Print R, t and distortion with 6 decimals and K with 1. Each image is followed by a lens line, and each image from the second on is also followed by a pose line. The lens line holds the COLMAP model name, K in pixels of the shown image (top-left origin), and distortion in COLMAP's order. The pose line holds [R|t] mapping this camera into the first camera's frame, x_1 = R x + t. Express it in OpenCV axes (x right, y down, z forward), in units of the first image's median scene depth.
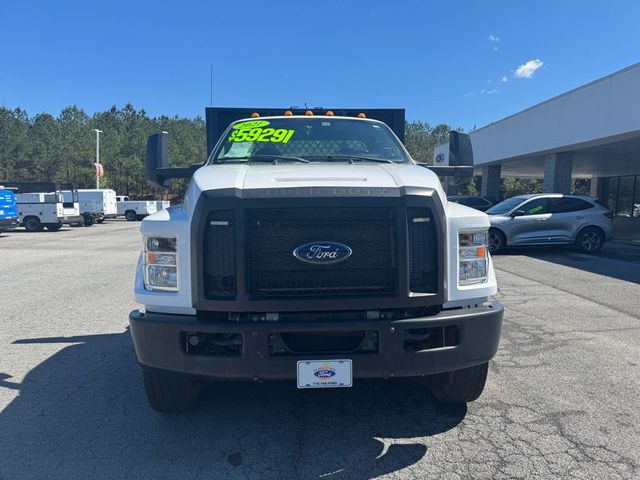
lens RADIAL K [[430.0, 0, 319.7], [0, 430.0, 242.1], [0, 0, 1]] dist [0.005110, -0.019418]
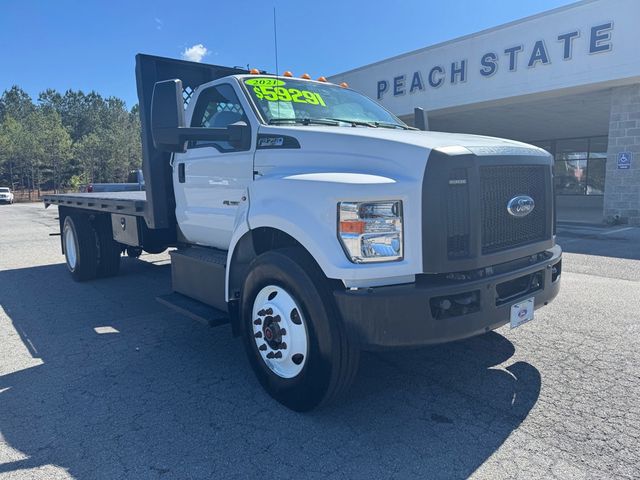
lens RADIAL K [[430.0, 0, 324.8], [0, 430.0, 241.7], [0, 0, 1]] dist [0.005110, -0.019418]
pose [[0.823378, -0.105089, 0.557679, -0.887665], [0.080421, 0.994394, 0.068648, 0.000024], [-0.561767, -0.011674, 0.827213, 0.304563]]
